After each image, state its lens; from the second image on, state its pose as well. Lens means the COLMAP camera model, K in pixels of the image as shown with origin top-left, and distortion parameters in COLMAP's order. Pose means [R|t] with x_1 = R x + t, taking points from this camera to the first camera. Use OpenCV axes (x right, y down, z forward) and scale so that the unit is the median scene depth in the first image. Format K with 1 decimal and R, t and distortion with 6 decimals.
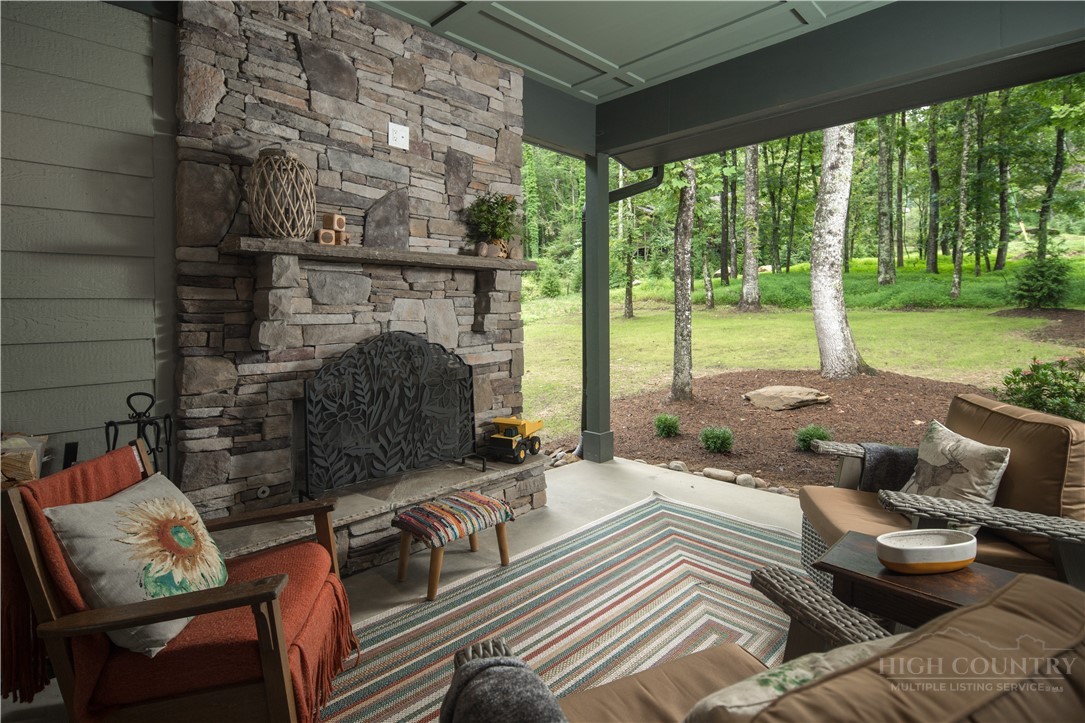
lens RADIAL K [[533.8, 0, 544.0], [0, 533.8, 310.8], [0, 0, 1]] dist [0.006525, -0.003872]
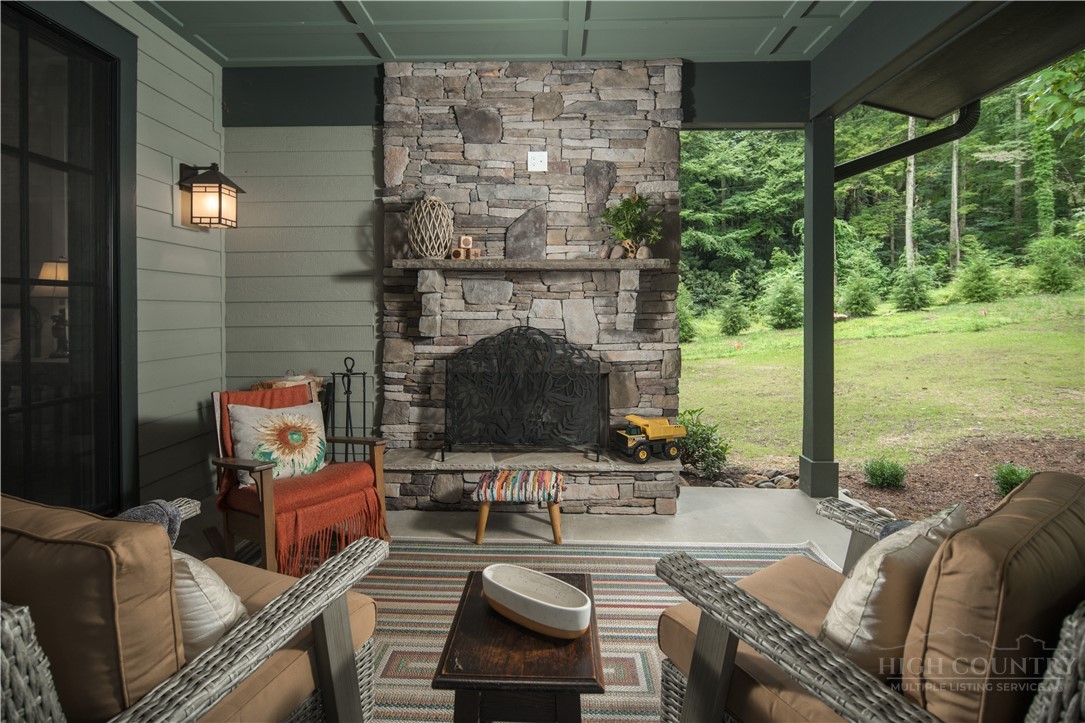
lens RADIAL K [[533.8, 0, 543.0], [0, 533.8, 312.2], [0, 0, 1]] dist [0.006525, -0.003872]
pose [[0.692483, 0.009237, -0.721375, 0.626524], [-0.006537, 0.999957, 0.006529, -0.002096], [0.721404, 0.000195, 0.692514, 0.204119]]
